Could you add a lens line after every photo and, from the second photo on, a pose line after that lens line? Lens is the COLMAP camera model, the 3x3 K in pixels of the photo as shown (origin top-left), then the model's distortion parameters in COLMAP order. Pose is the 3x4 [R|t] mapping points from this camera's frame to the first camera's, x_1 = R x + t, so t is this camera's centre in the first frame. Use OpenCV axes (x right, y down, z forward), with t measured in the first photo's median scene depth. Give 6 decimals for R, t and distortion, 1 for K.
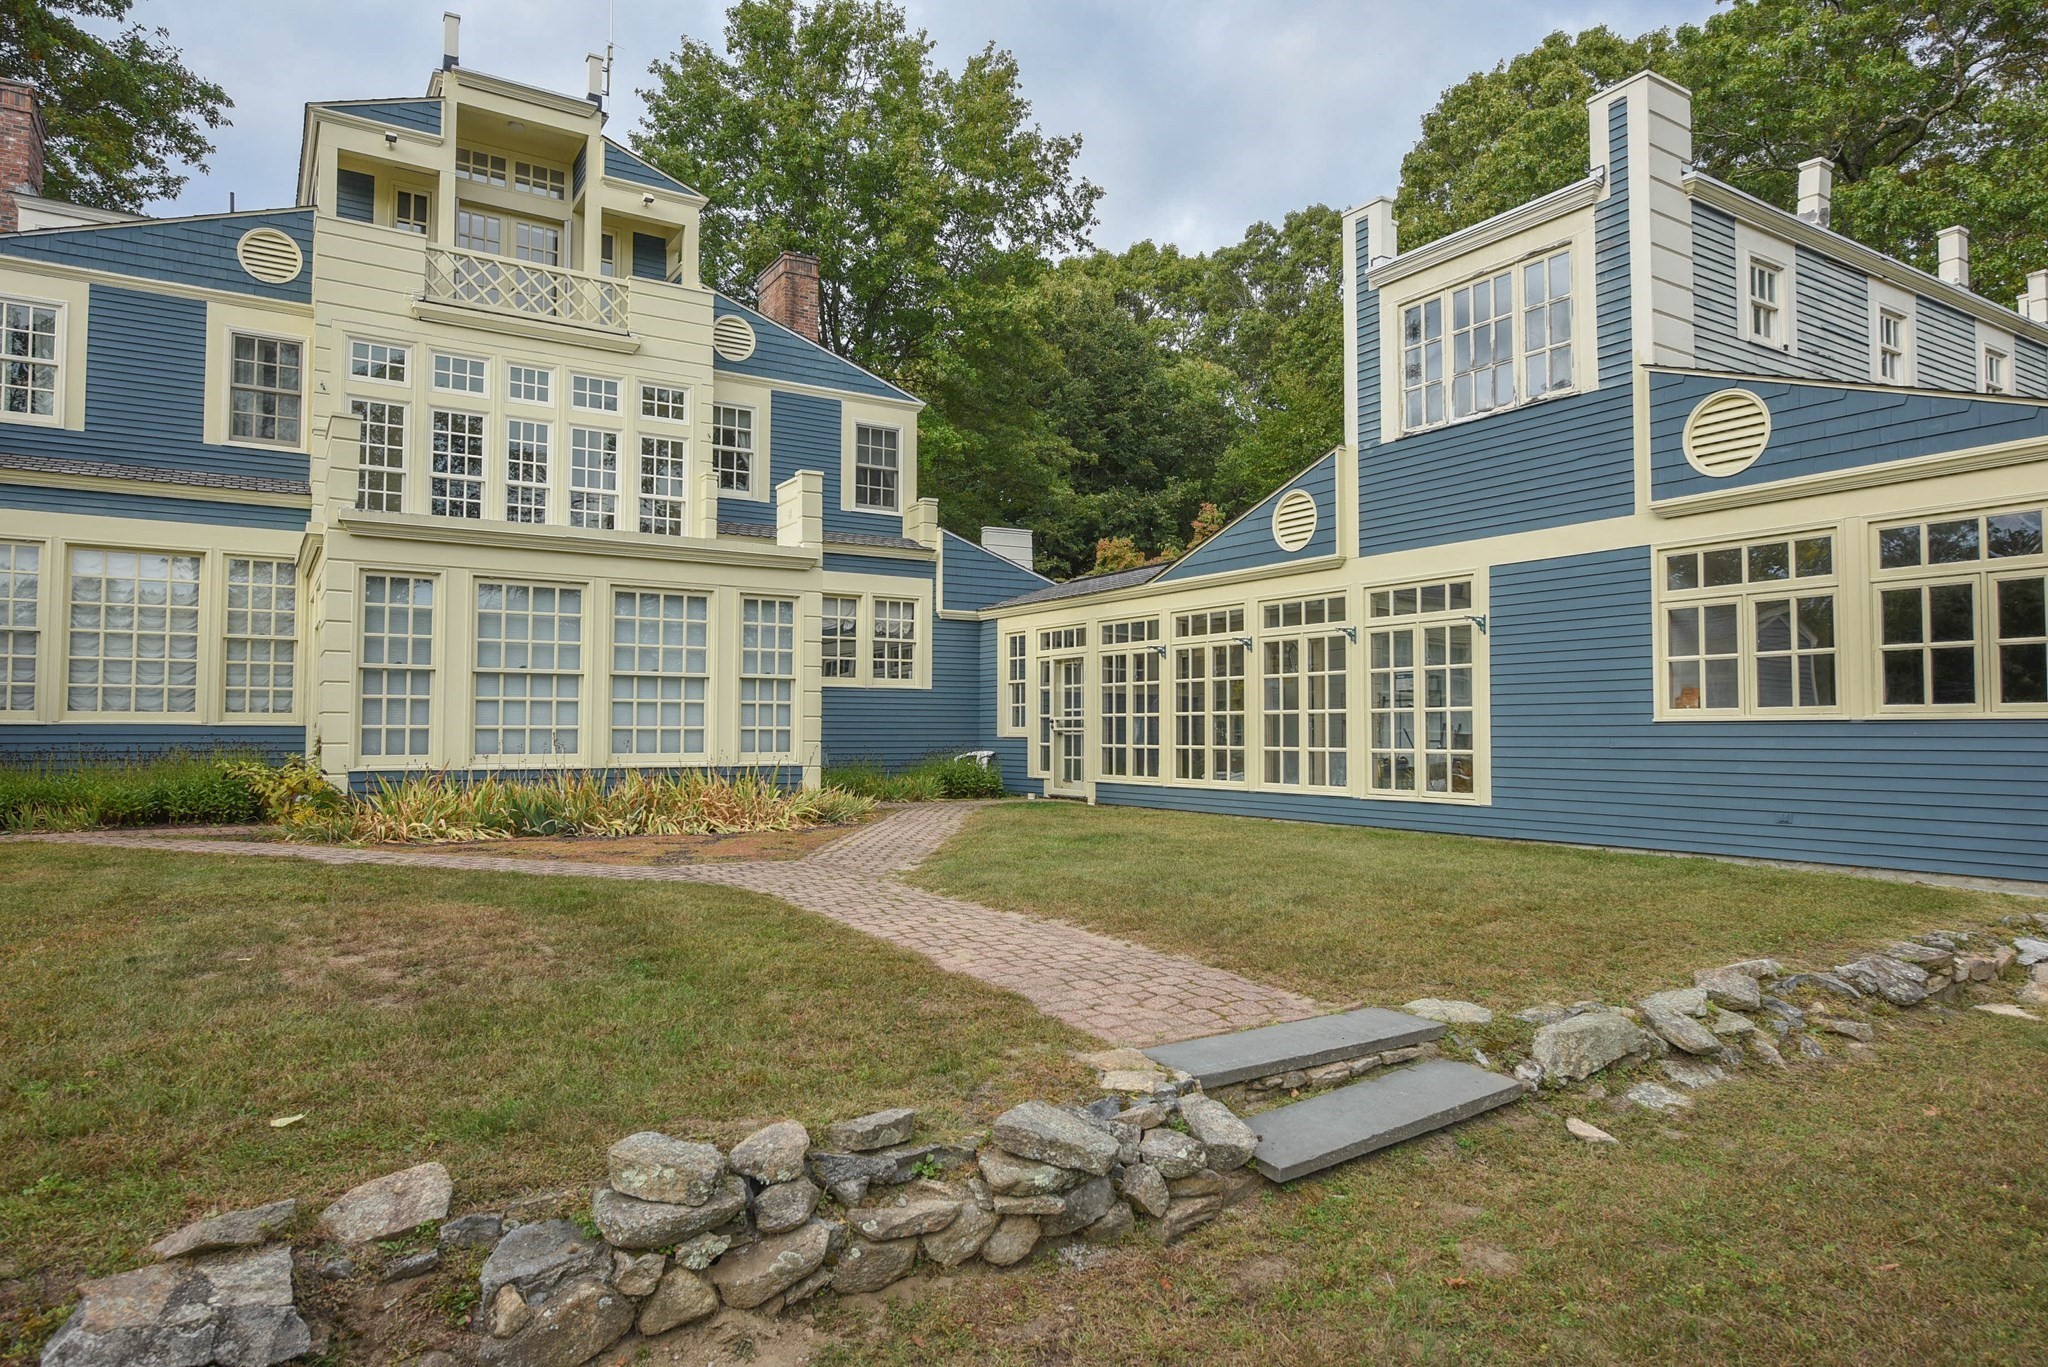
lens RADIAL K [[1234.4, 0, 1024.0], [0, 1234.4, 683.5], [0, 0, 1]] dist [0.000776, -0.000979]
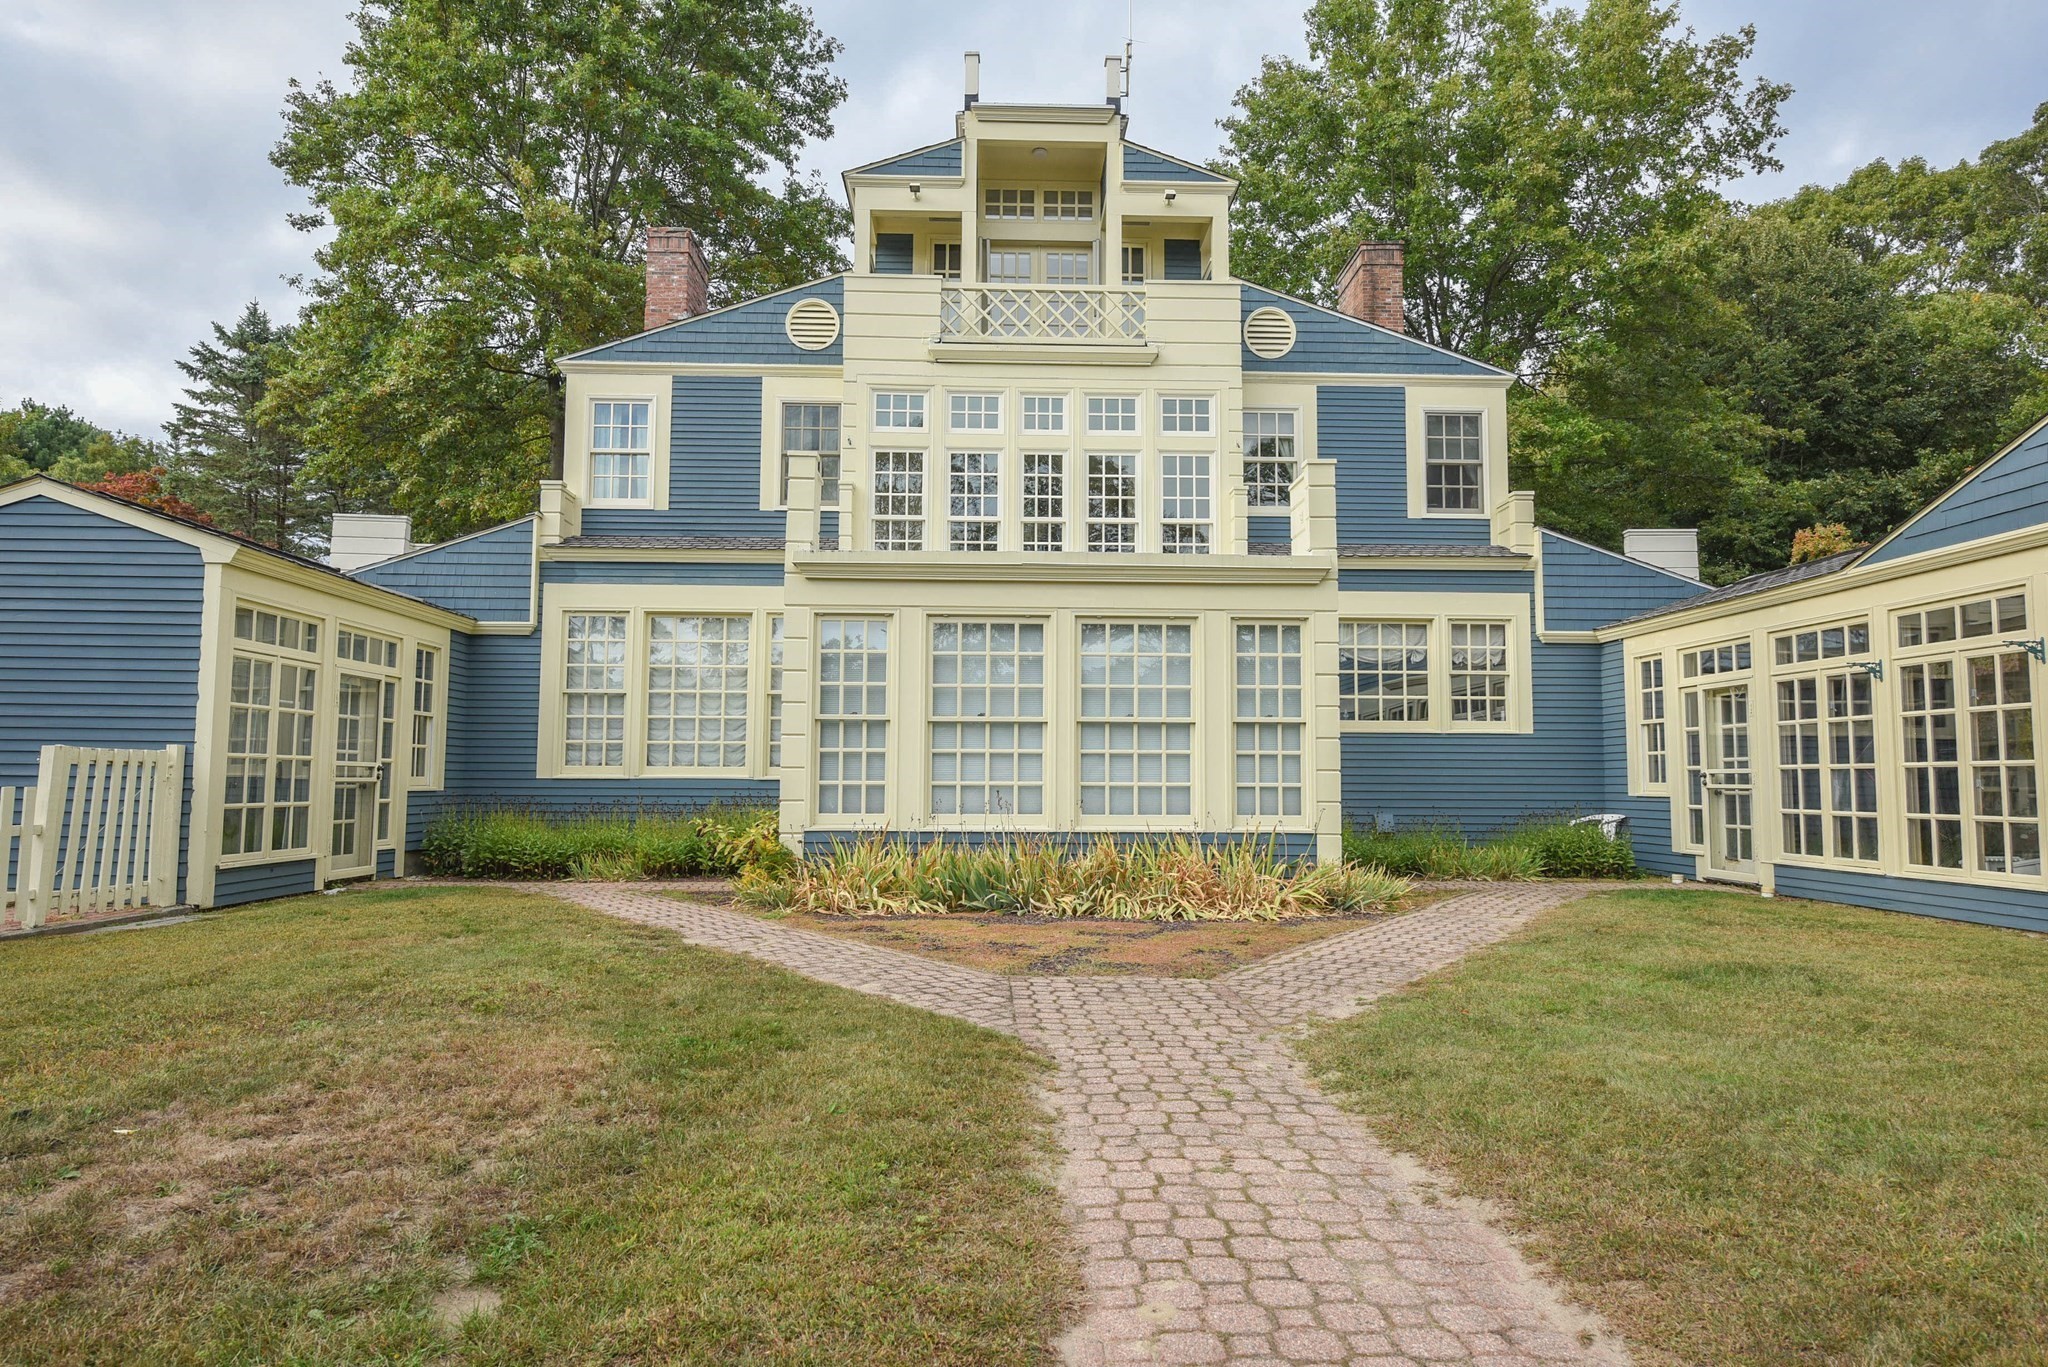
lens RADIAL K [[1235.7, 0, 1024.0], [0, 1235.7, 683.5], [0, 0, 1]] dist [-0.001084, -0.002227]
pose [[0.863004, -0.036872, -0.503850, 0.046267], [0.016211, 0.998841, -0.045330, 0.003372], [0.504937, 0.030953, 0.862601, 0.180339]]
